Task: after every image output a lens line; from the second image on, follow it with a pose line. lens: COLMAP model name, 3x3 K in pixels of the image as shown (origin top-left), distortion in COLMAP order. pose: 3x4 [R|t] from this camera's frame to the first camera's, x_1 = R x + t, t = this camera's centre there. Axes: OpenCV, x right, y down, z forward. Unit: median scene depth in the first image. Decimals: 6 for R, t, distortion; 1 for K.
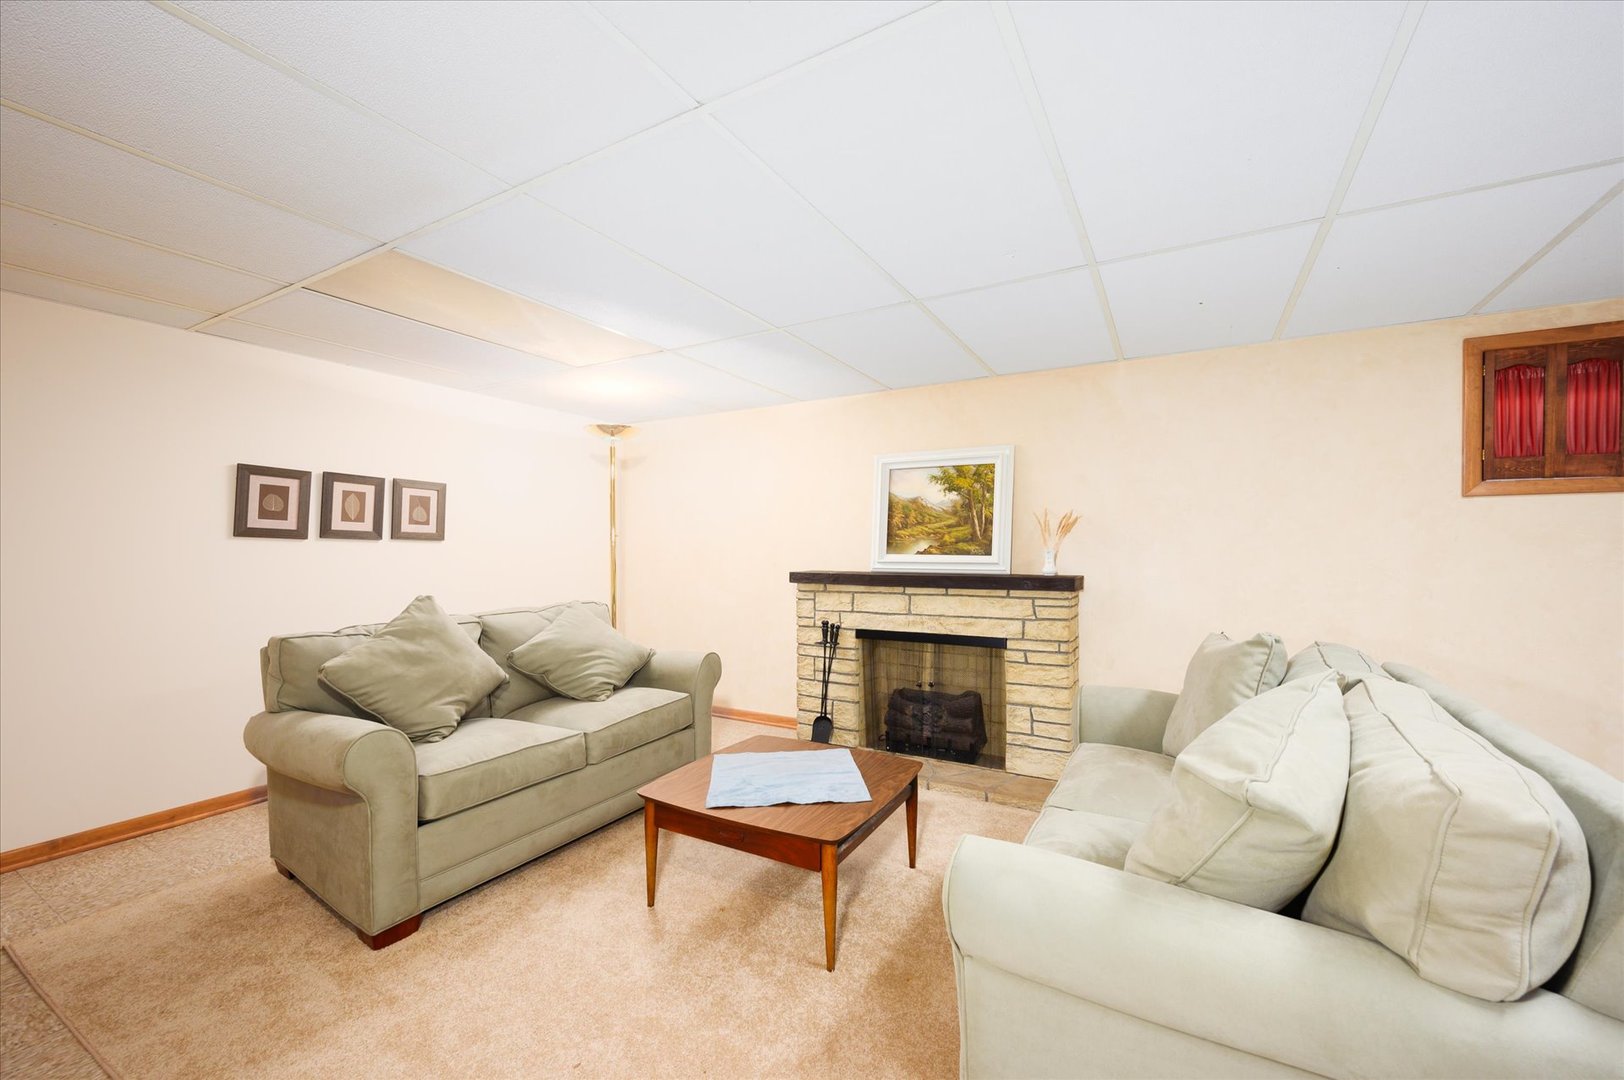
lens RADIAL K [[653.3, 0, 826.1], [0, 653.3, 544.0], [0, 0, 1]] dist [0.000429, 0.000061]
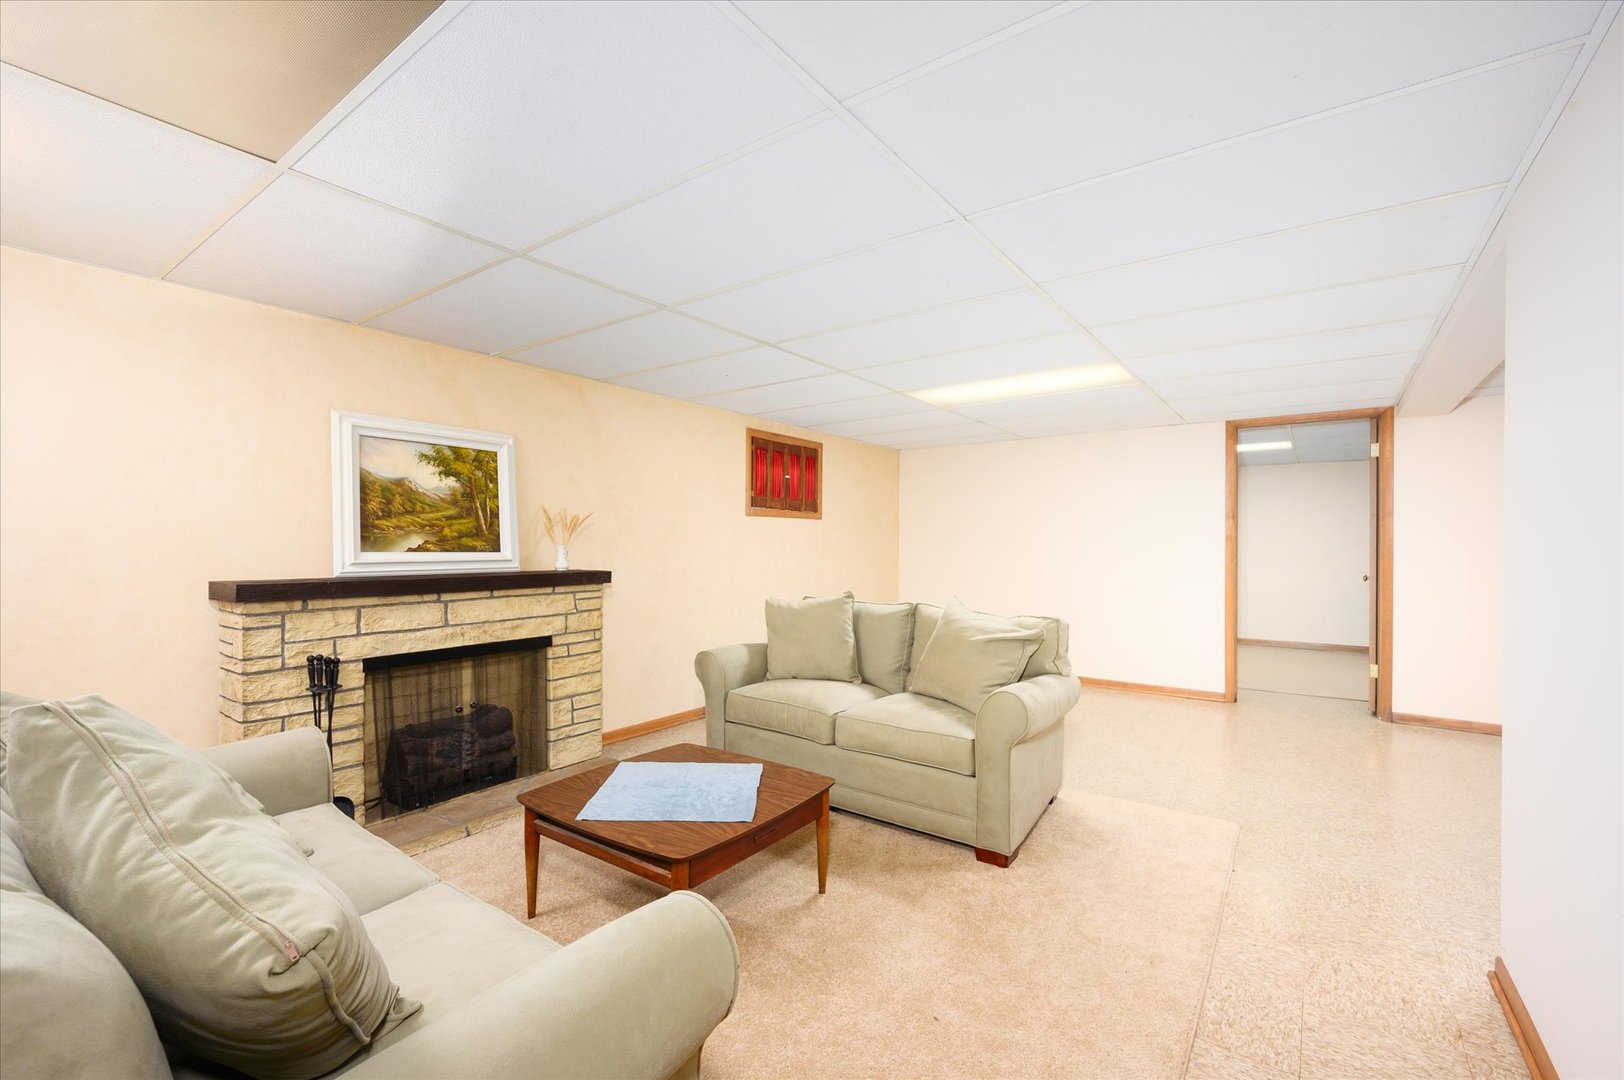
lens RADIAL K [[653.3, 0, 825.8], [0, 653.3, 546.2], [0, 0, 1]] dist [0.000429, 0.000061]
pose [[0.131453, -0.003332, 0.991317, -0.588592], [-0.007869, 0.999959, 0.004404, 0.001814], [-0.991291, -0.008380, 0.131422, 0.418279]]
